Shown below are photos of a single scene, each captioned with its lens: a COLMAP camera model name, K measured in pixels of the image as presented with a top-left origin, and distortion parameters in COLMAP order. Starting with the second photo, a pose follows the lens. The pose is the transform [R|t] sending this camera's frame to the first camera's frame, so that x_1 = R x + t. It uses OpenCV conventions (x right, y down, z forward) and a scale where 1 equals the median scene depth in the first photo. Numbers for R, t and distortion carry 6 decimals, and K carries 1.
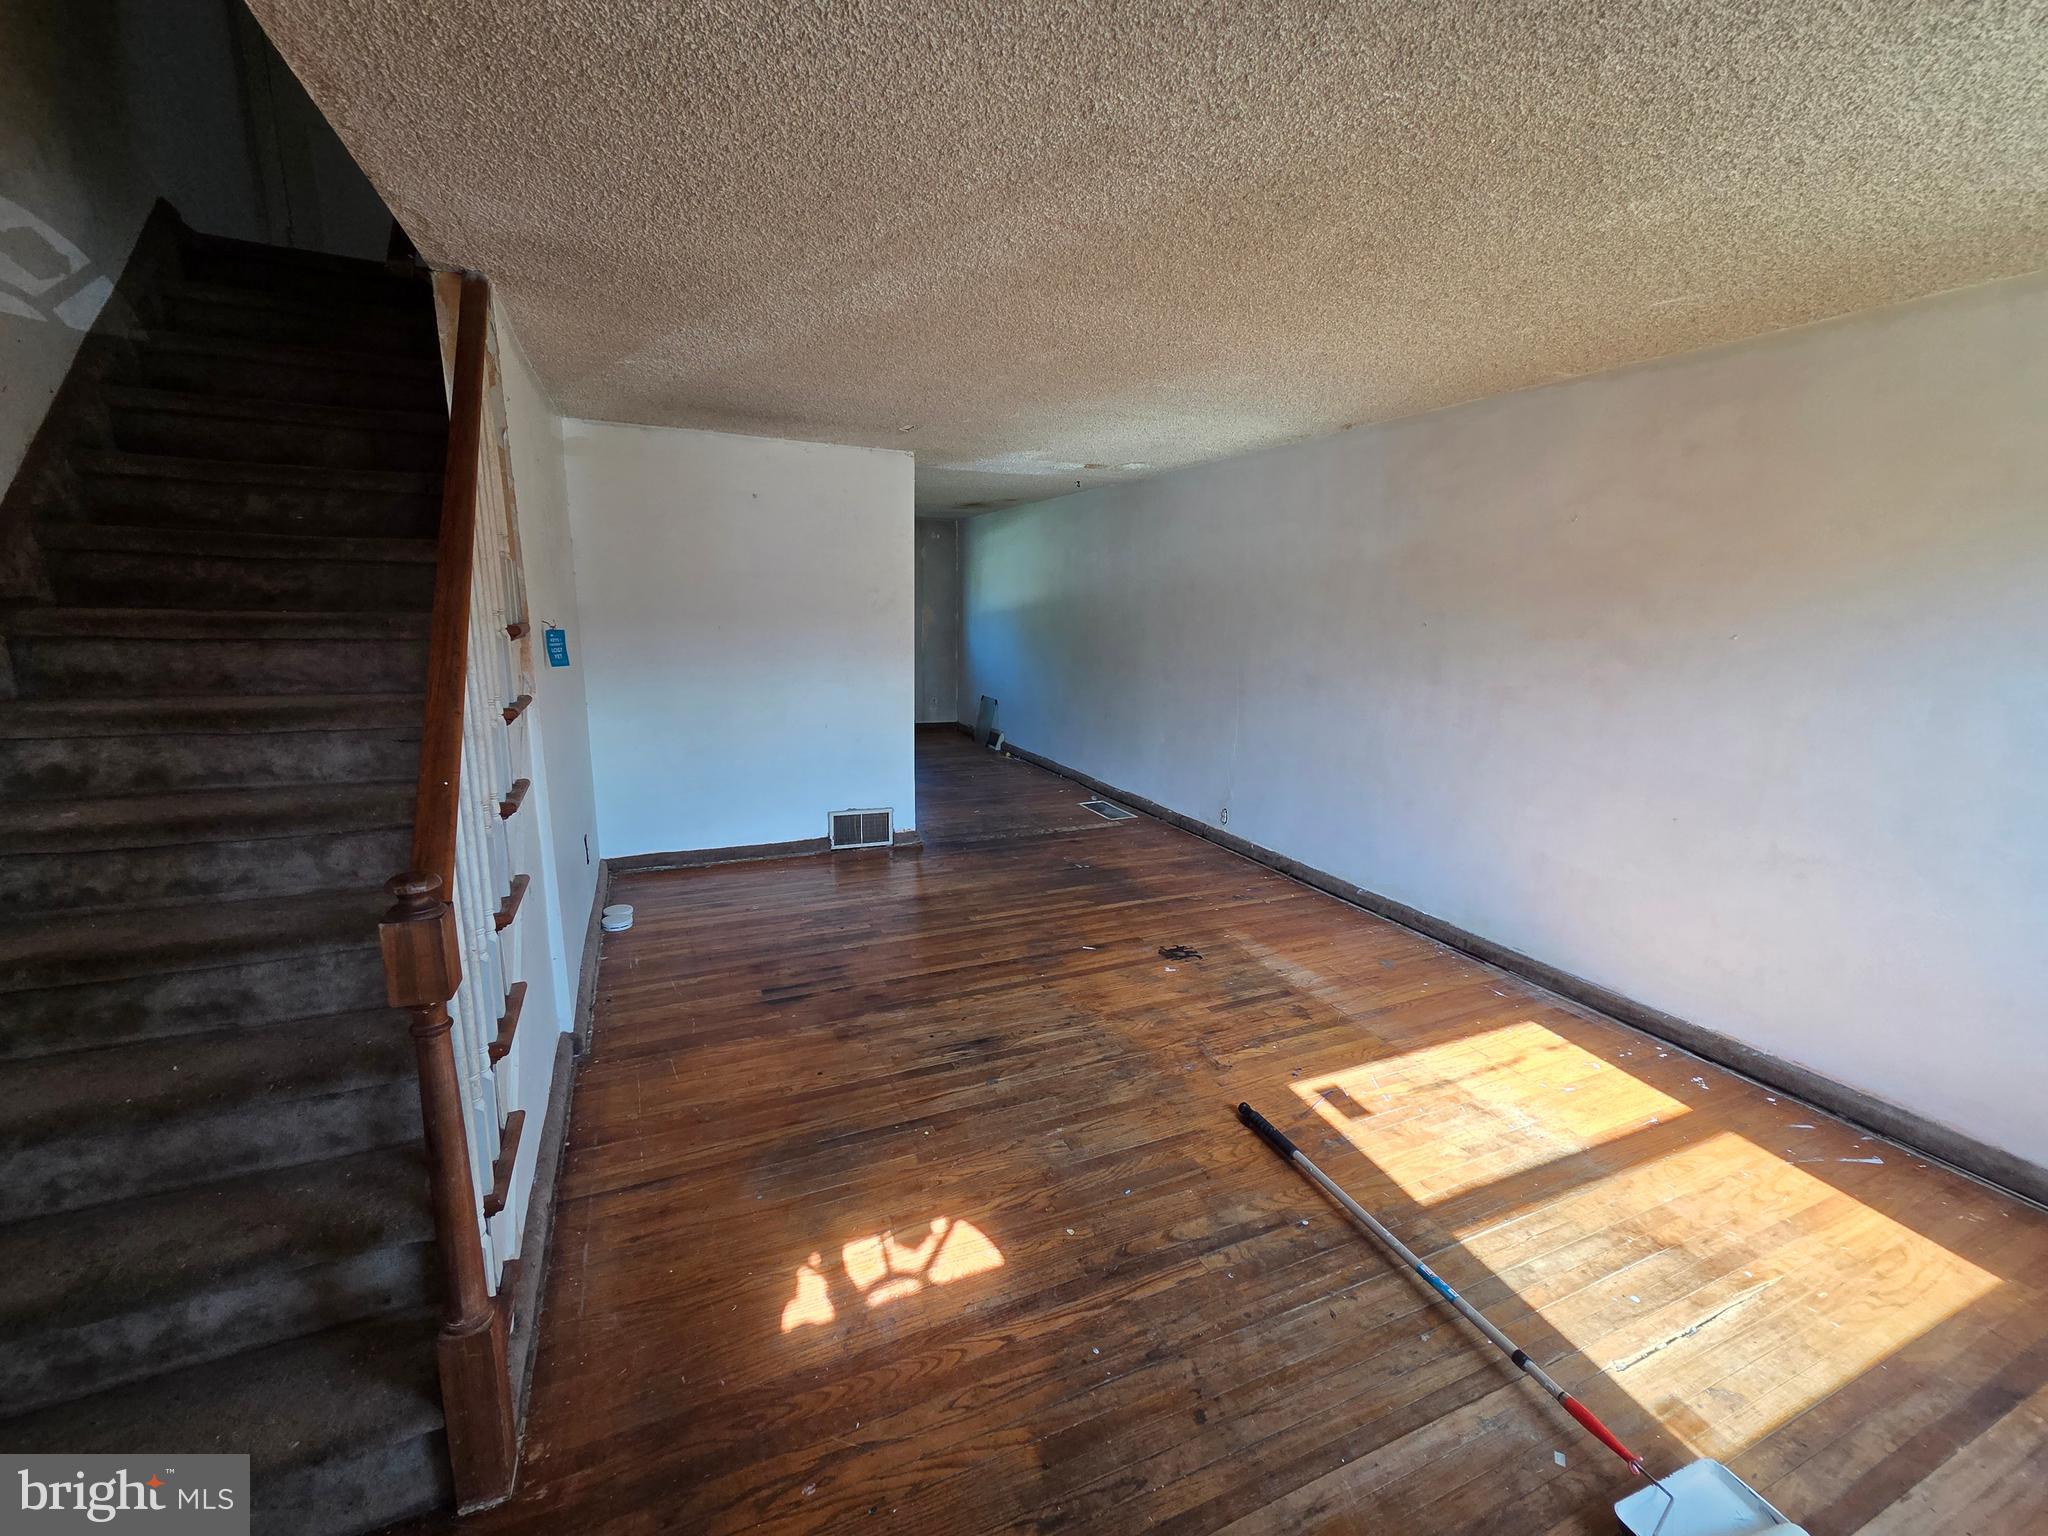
lens RADIAL K [[838.8, 0, 1025.1], [0, 838.8, 778.0], [0, 0, 1]] dist [0.004032, 0.000860]
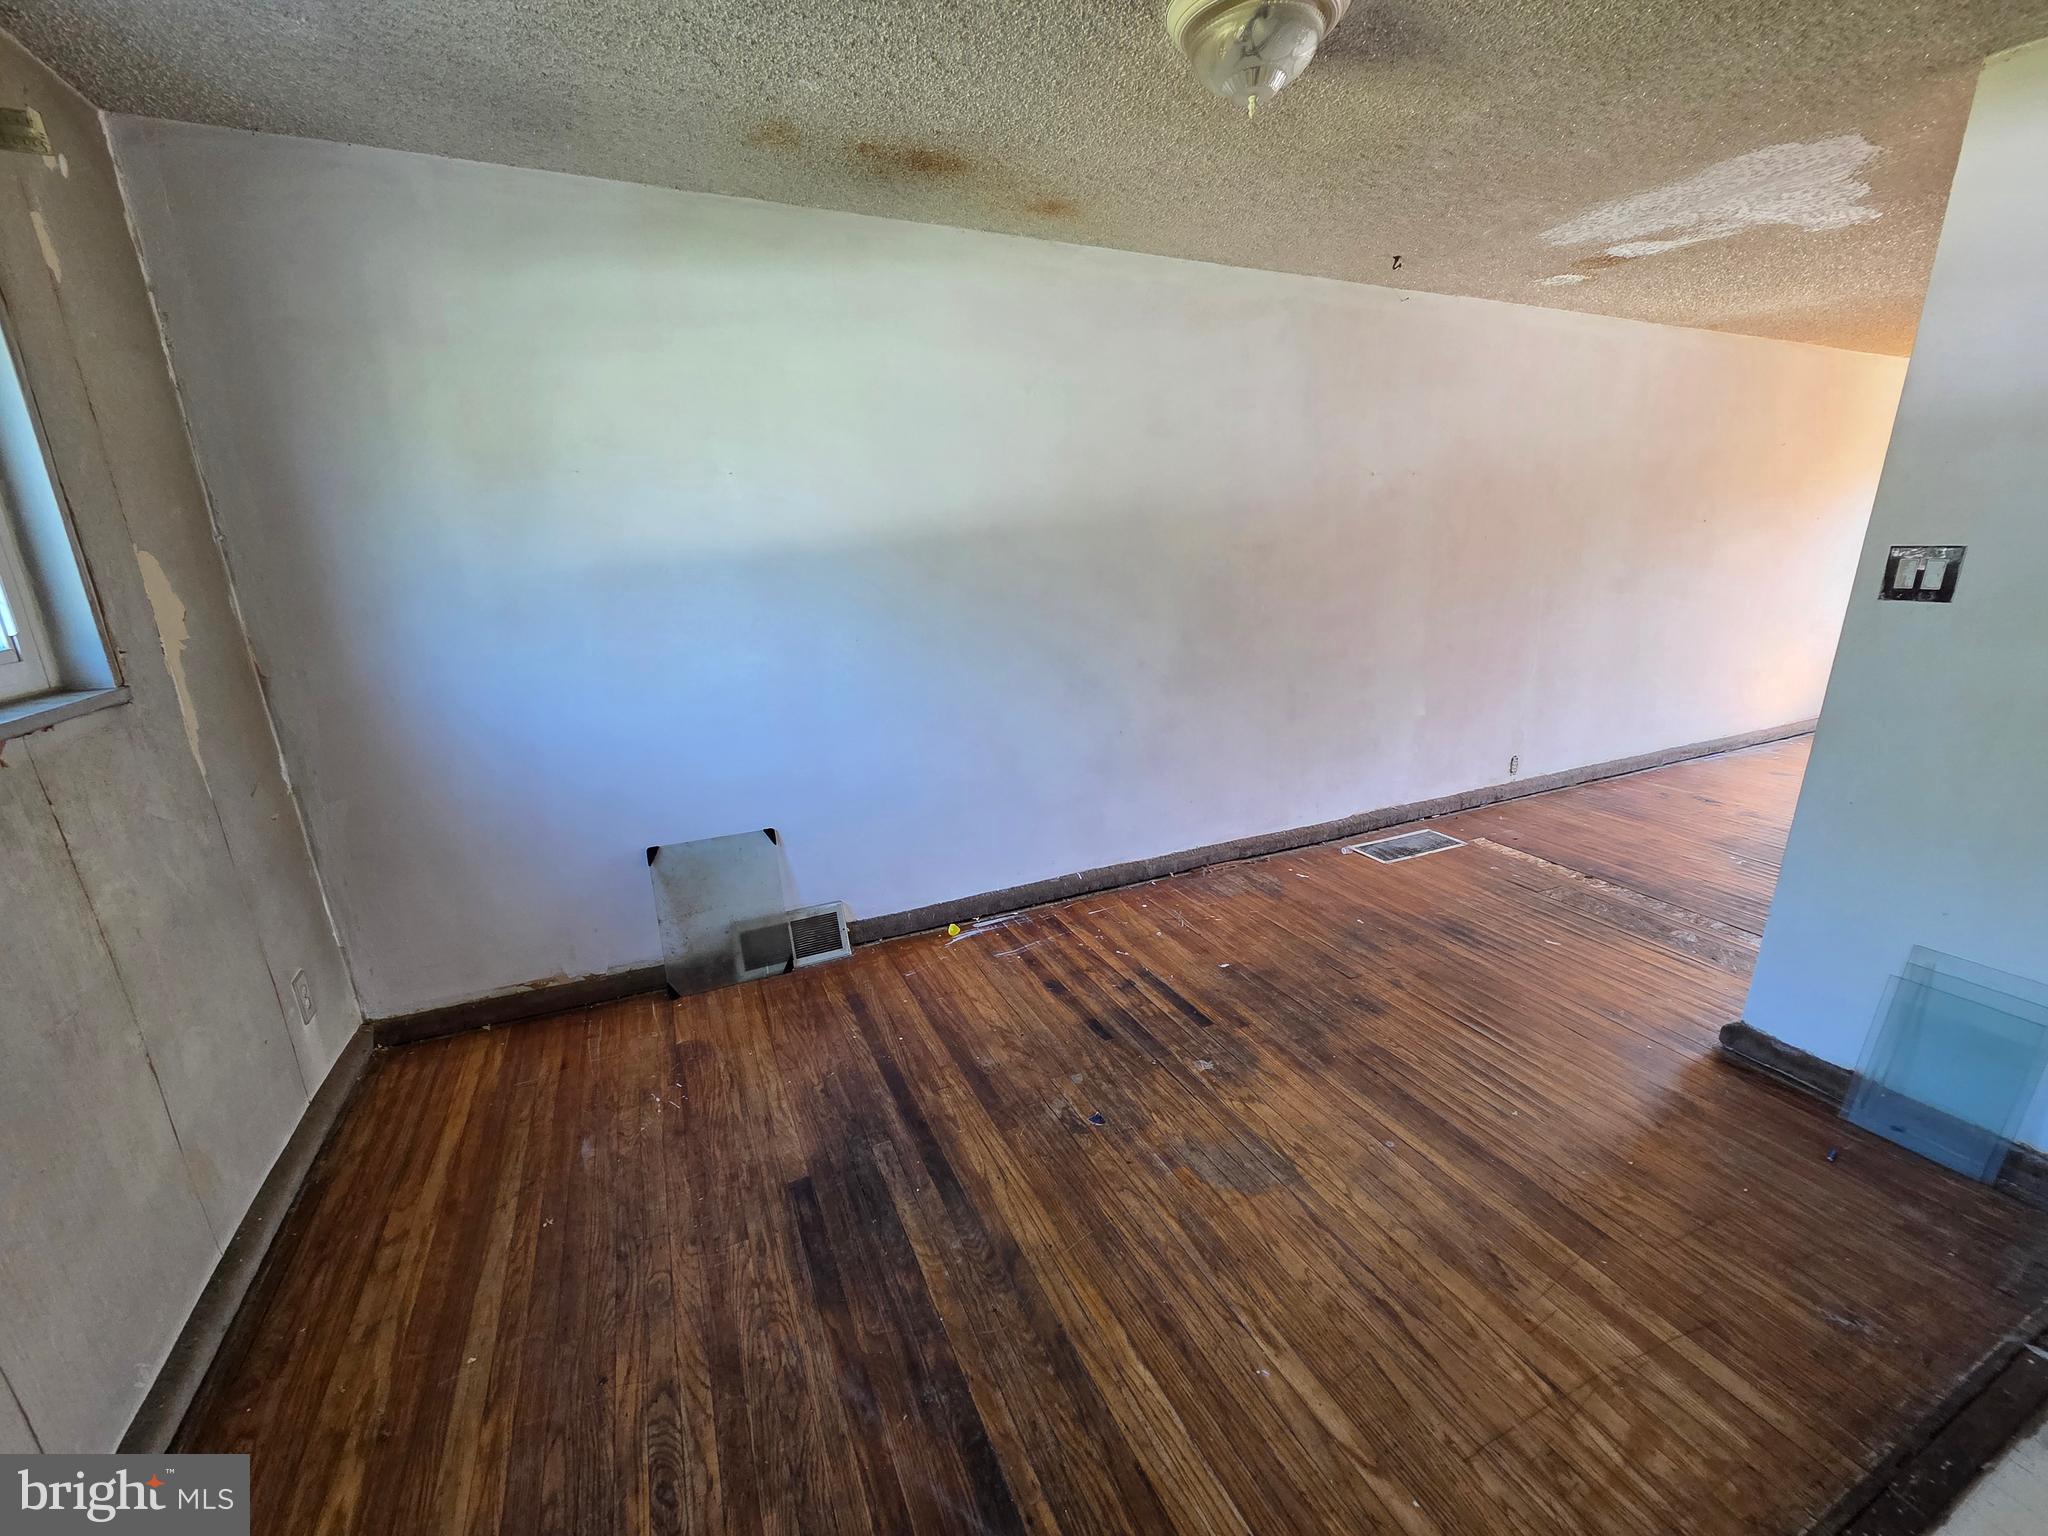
lens RADIAL K [[833.4, 0, 1025.4], [0, 833.4, 781.0], [0, 0, 1]] dist [0.009151, -0.003943]
pose [[-0.016542, -0.278648, 0.960251, -0.804792], [0.244450, 0.930111, 0.274113, -0.412656], [-0.969521, 0.239267, 0.052729, 2.080958]]
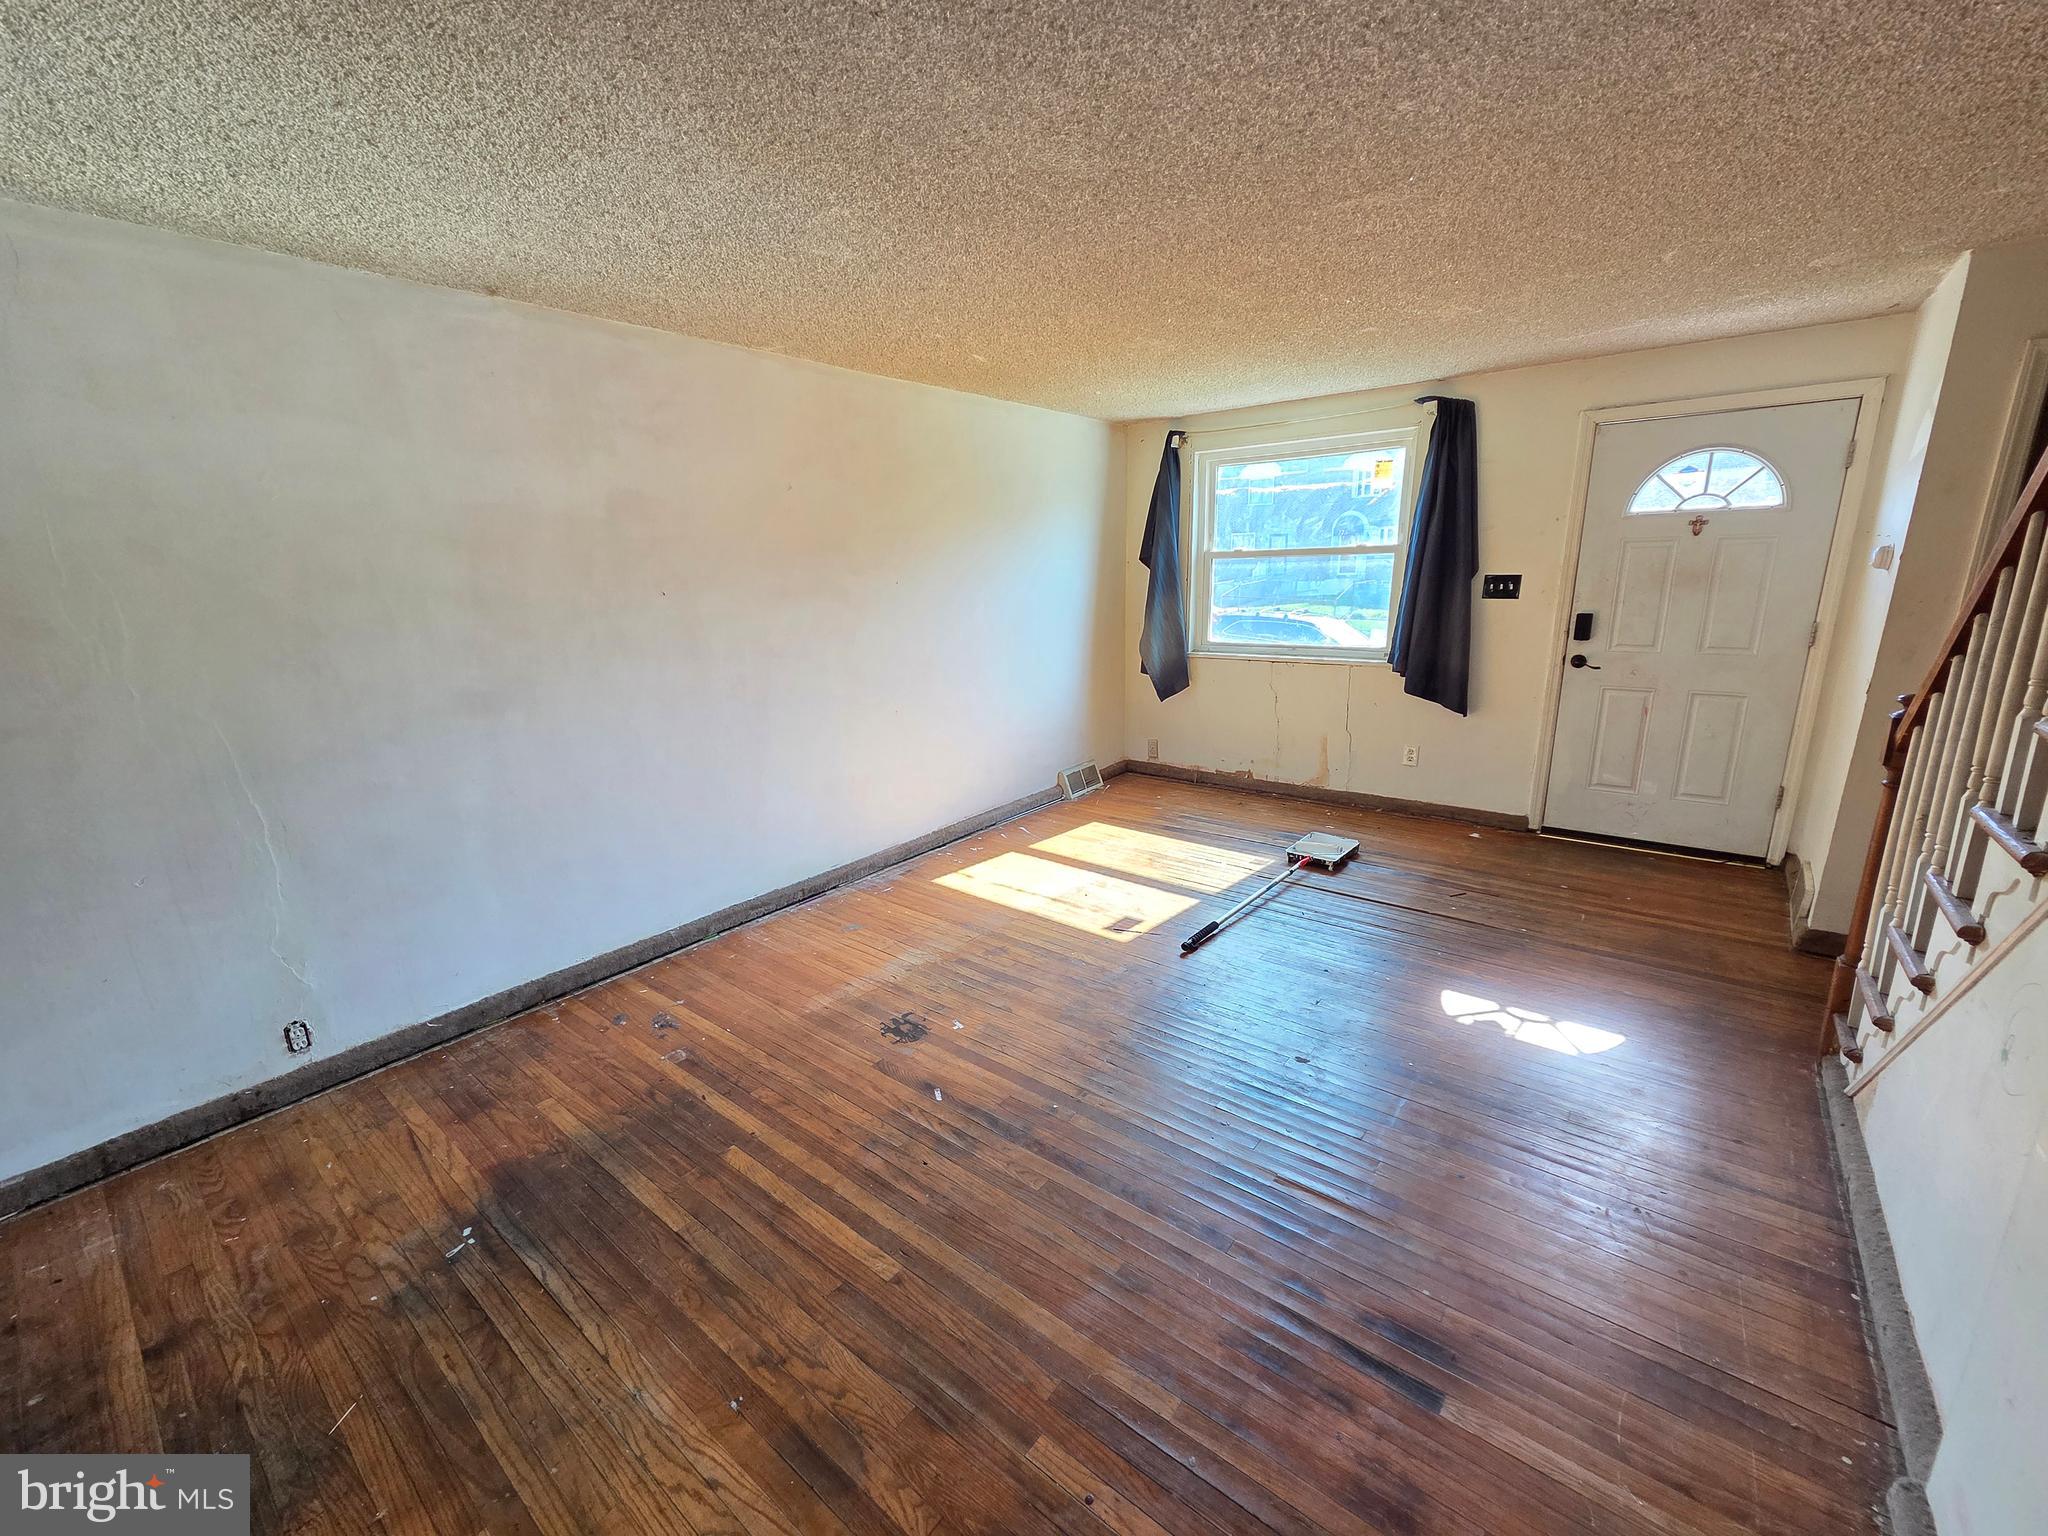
lens RADIAL K [[838.8, 0, 1025.1], [0, 838.8, 778.0], [0, 0, 1]] dist [0.004032, 0.000860]
pose [[-0.468732, -0.224074, 0.854448, -0.478548], [0.201987, 0.914476, 0.350622, -0.250120], [-0.859937, 0.336935, -0.383384, 1.145009]]
